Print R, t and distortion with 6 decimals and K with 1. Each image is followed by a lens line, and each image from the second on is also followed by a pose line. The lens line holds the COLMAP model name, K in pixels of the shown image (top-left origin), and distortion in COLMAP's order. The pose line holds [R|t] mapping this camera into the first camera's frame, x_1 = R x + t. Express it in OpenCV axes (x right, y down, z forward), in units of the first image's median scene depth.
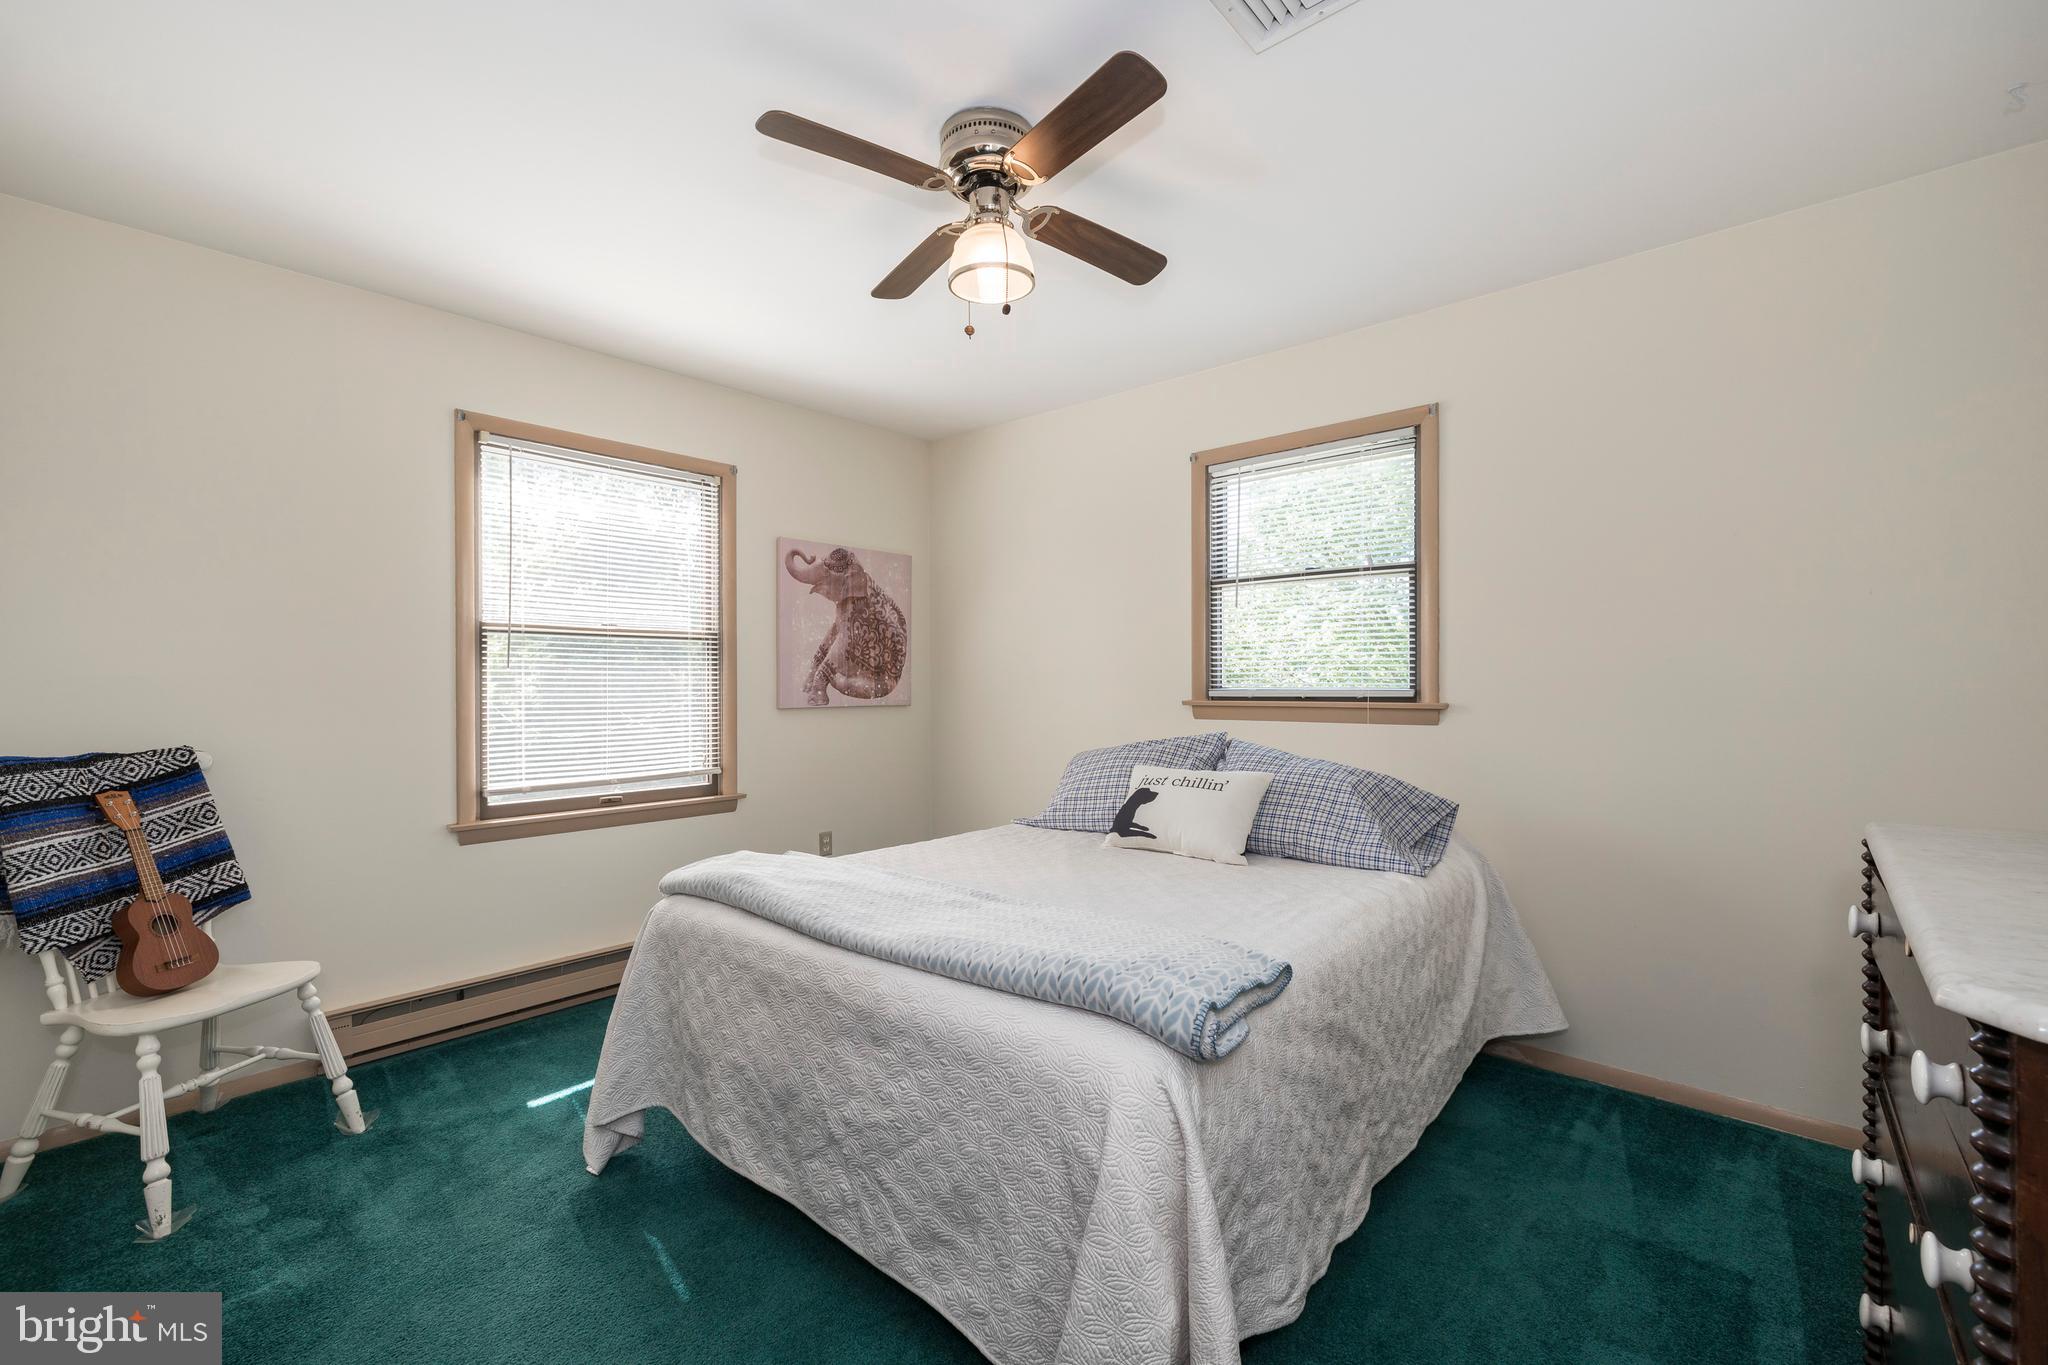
lens RADIAL K [[854.4, 0, 1029.8], [0, 854.4, 685.9], [0, 0, 1]] dist [-0.001056, -0.000133]
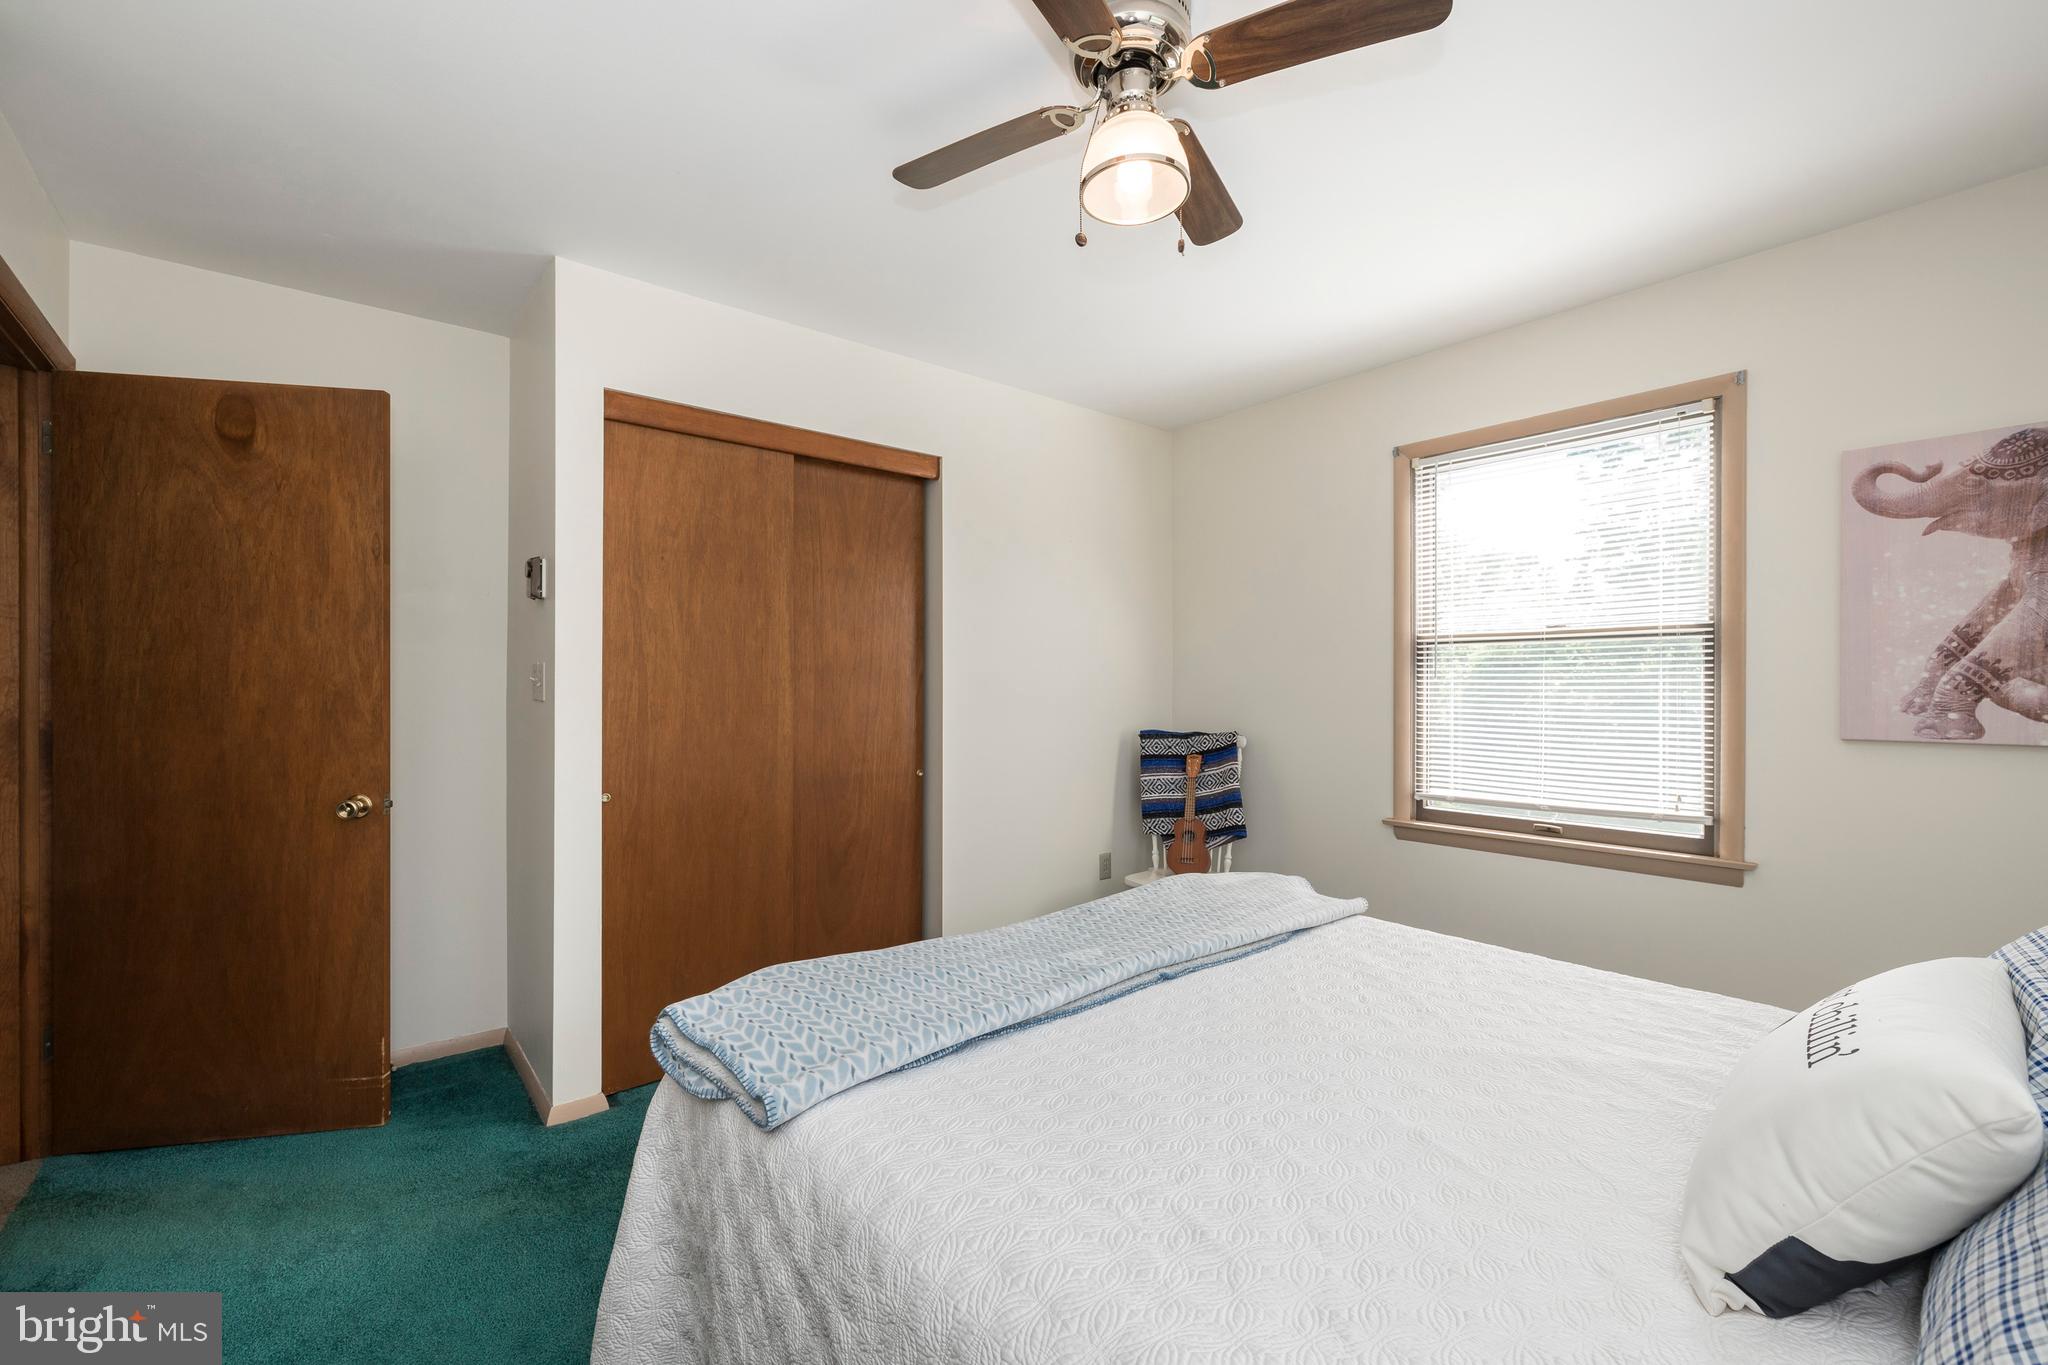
lens RADIAL K [[854.4, 0, 1029.8], [0, 854.4, 685.9], [0, 0, 1]] dist [-0.001056, -0.000133]
pose [[-0.147338, 0.001898, -0.989084, 0.416778], [-0.004165, 0.999988, 0.002540, -0.010712], [0.989077, 0.004493, -0.147329, 0.572036]]
